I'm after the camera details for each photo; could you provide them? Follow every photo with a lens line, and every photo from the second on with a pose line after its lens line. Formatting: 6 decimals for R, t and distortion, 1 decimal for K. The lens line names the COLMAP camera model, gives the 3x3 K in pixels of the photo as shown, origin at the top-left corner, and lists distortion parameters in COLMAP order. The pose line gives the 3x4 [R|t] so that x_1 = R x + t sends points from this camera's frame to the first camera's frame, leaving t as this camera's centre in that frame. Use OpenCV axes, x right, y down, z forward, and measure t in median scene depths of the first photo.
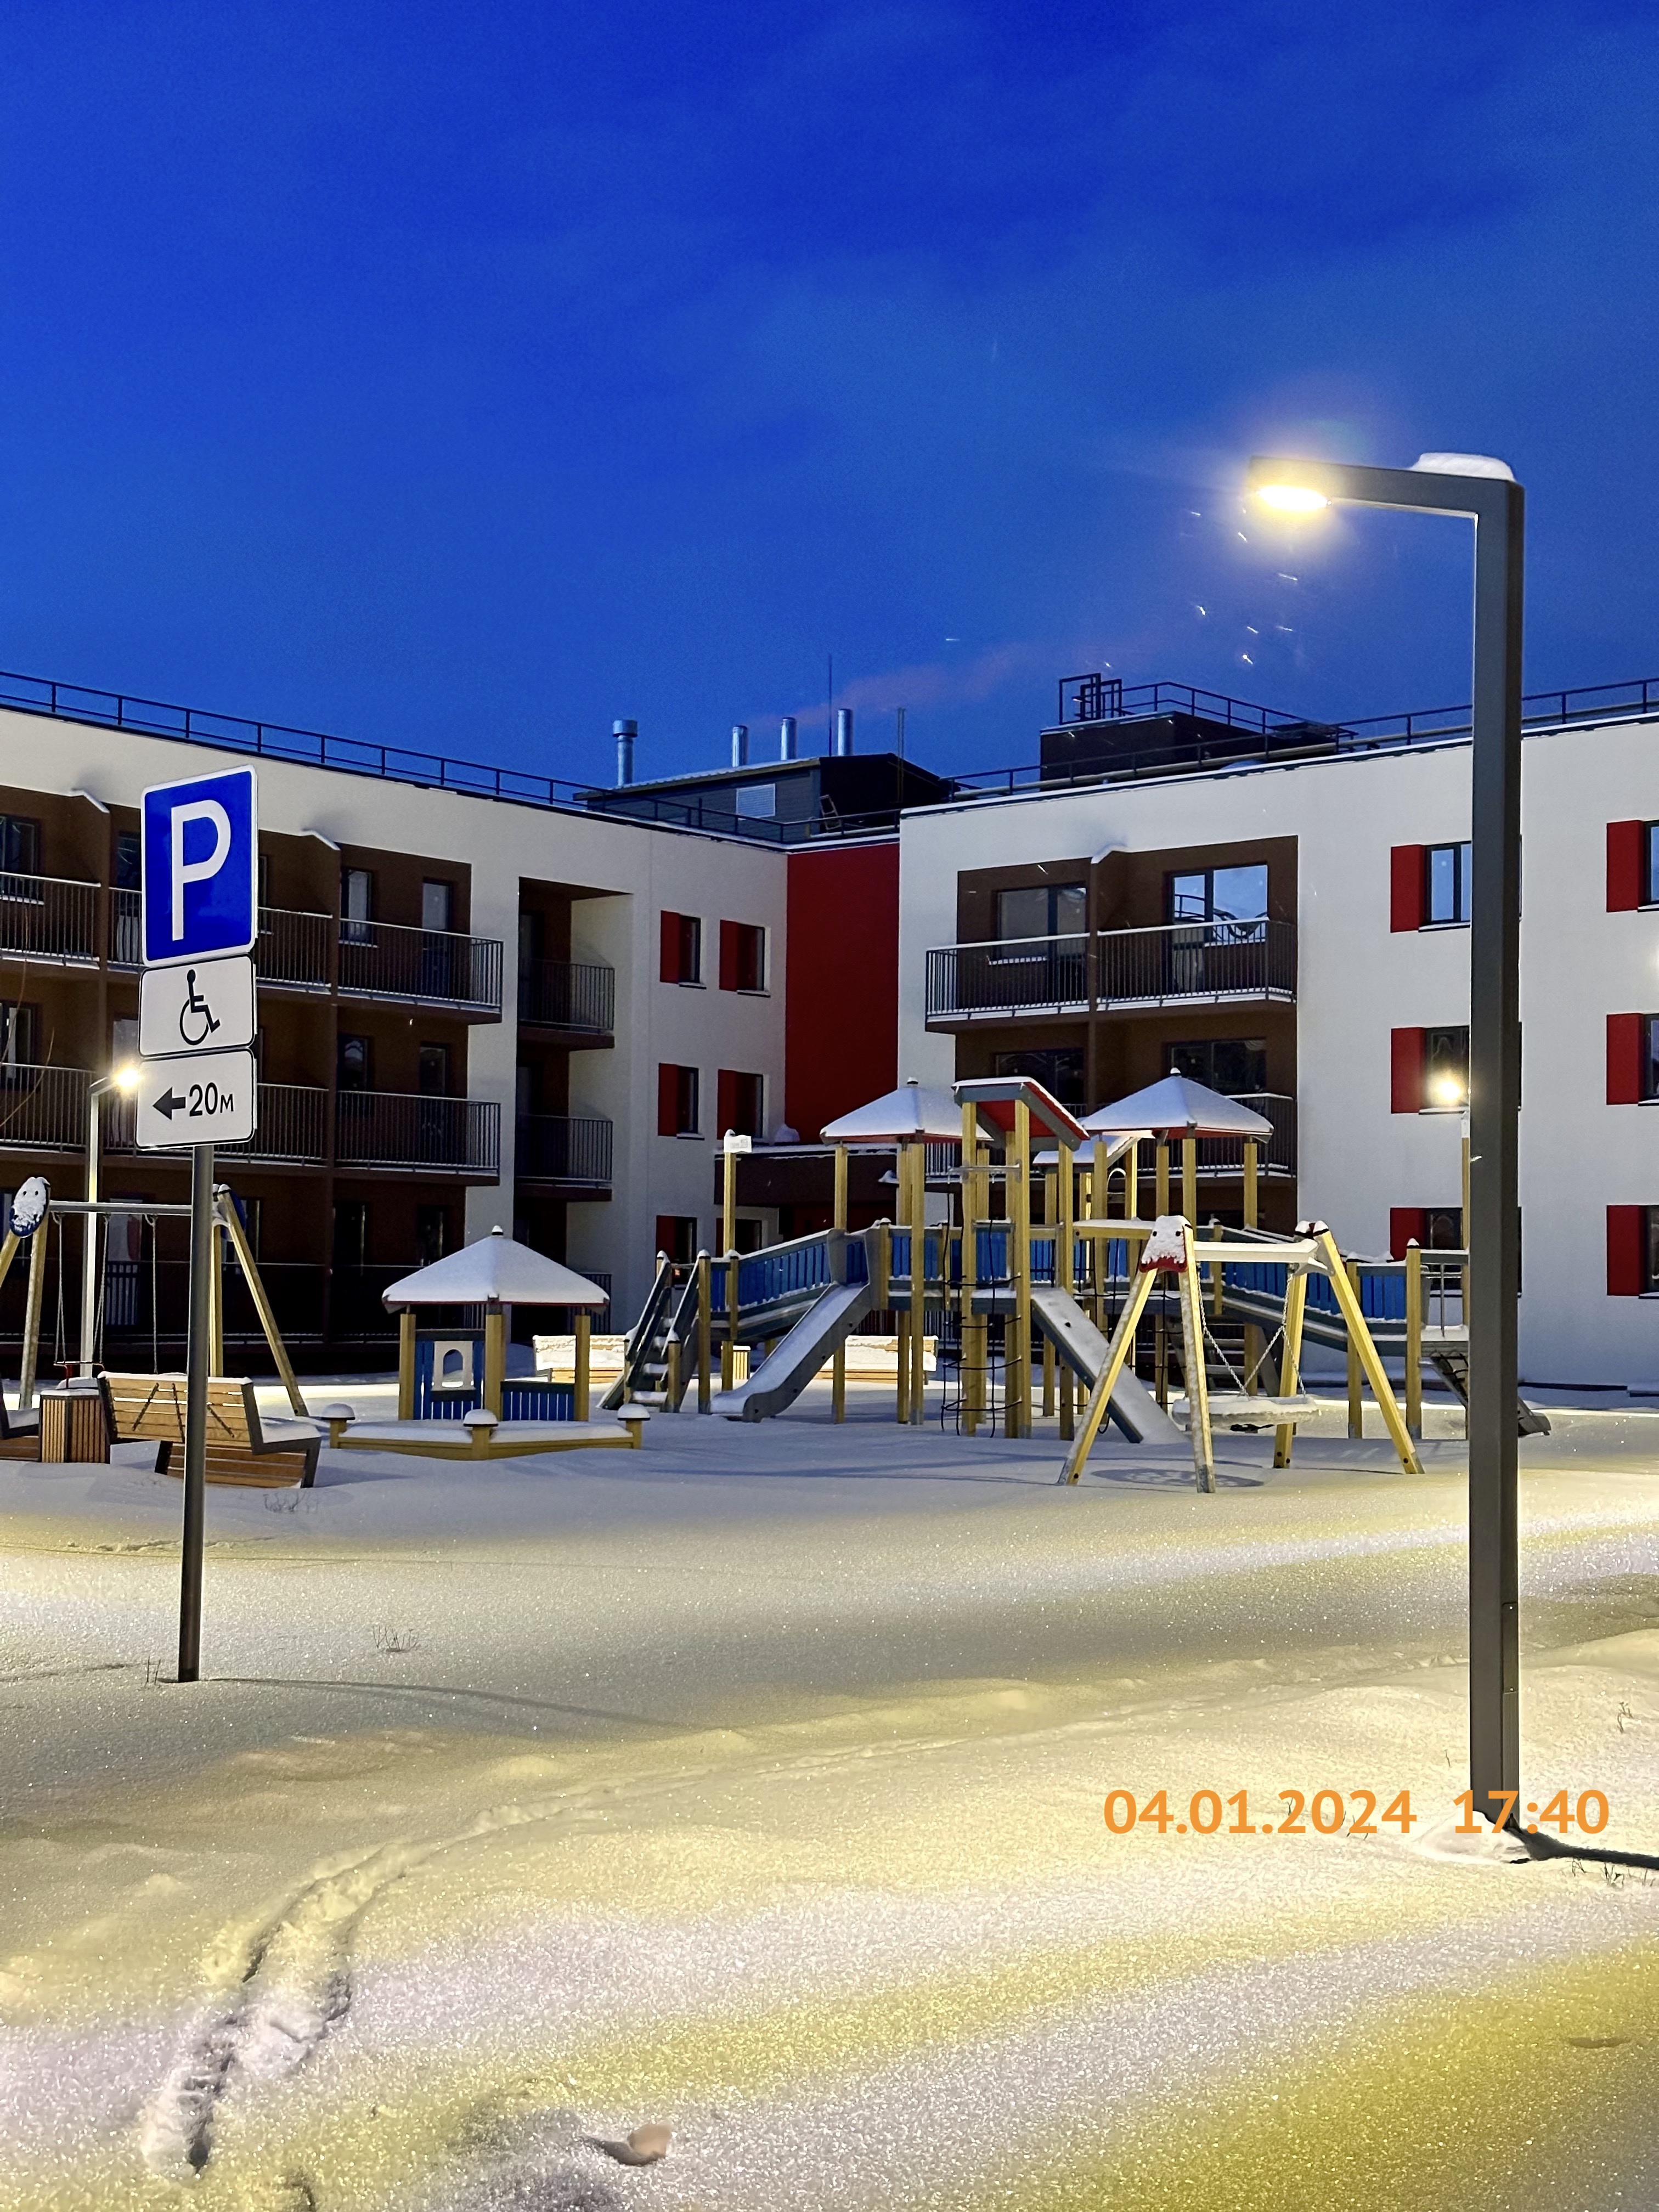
lens RADIAL K [[3069.0, 0, 829.5], [0, 3069.0, 1106.0], [0, 0, 1]] dist [0.000008, -0.000317]
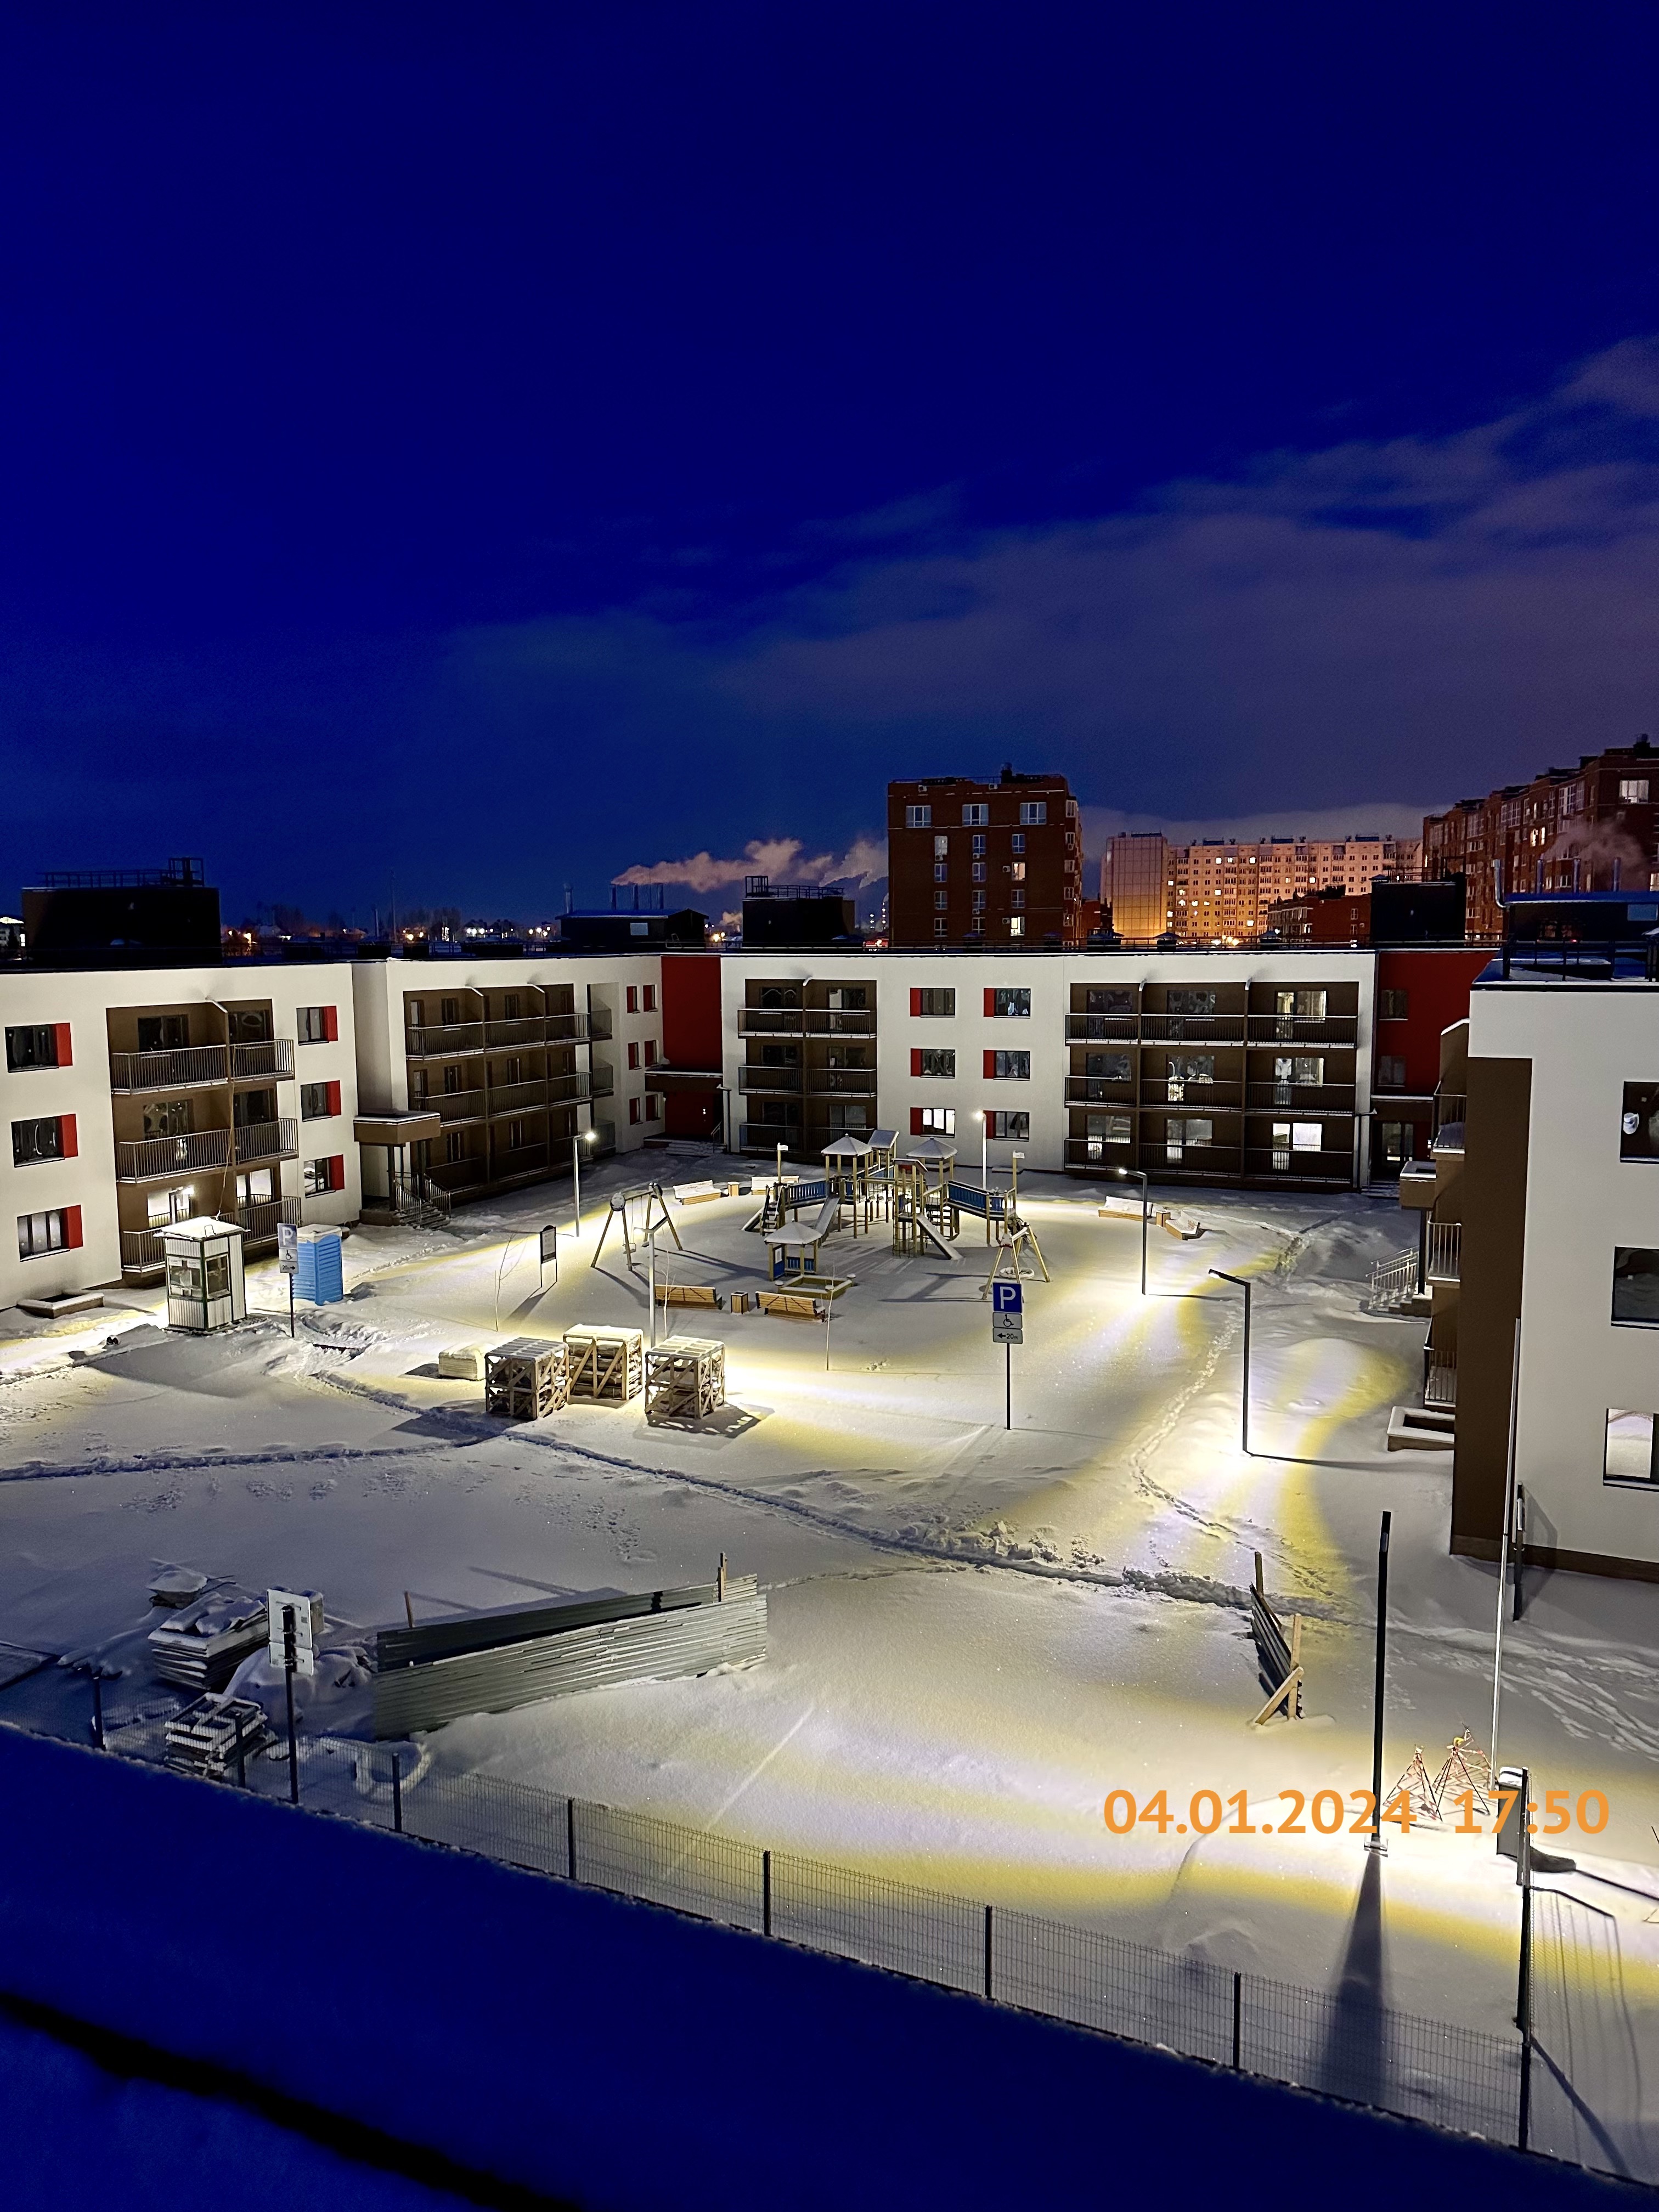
lens RADIAL K [[1556.5, 0, 829.5], [0, 1556.5, 1106.0], [0, 0, 1]] dist [0.131908, -0.166735]
pose [[0.953691, -0.051639, 0.296321, -0.311667], [-0.002442, 0.983791, 0.179300, -0.217883], [-0.300777, -0.171720, 0.938107, -0.376091]]
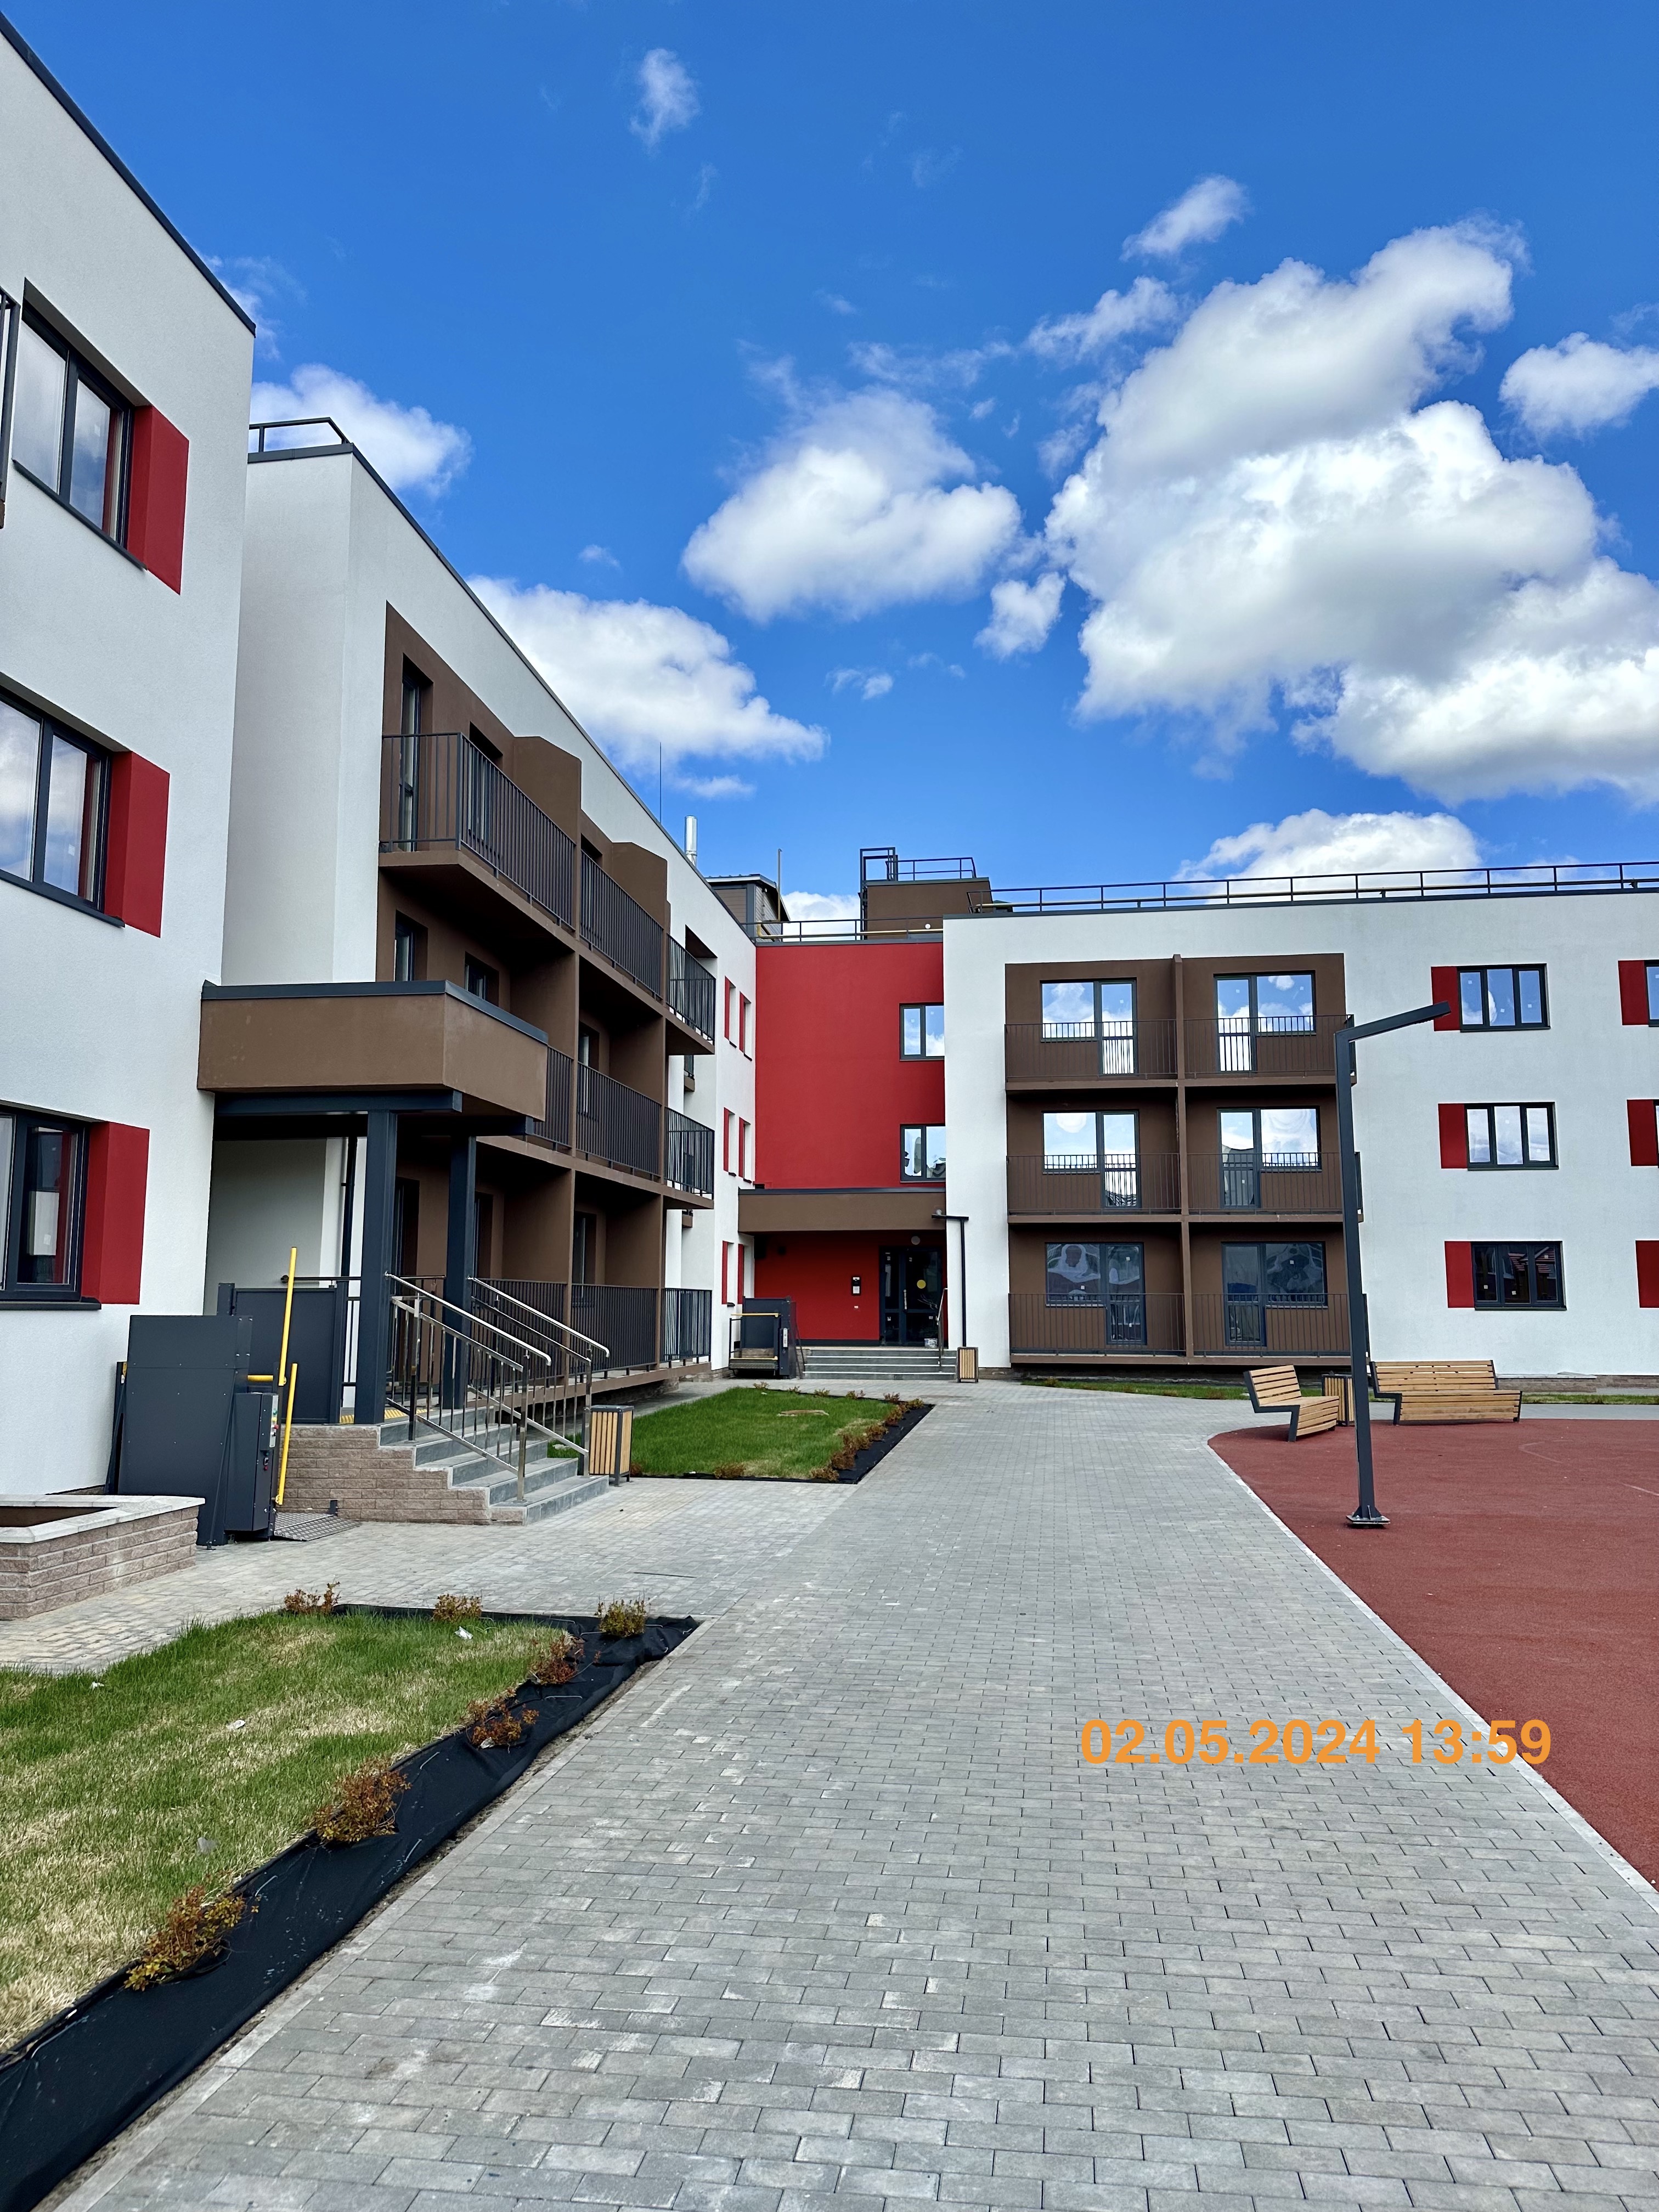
lens RADIAL K [[1556.5, 0, 829.5], [0, 1556.5, 1106.0], [0, 0, 1]] dist [0.131908, -0.166735]
pose [[0.858430, 0.053336, 0.510150, -0.366785], [-0.028103, 0.997976, -0.057050, 0.020384], [-0.512160, 0.034636, 0.858192, 0.540128]]
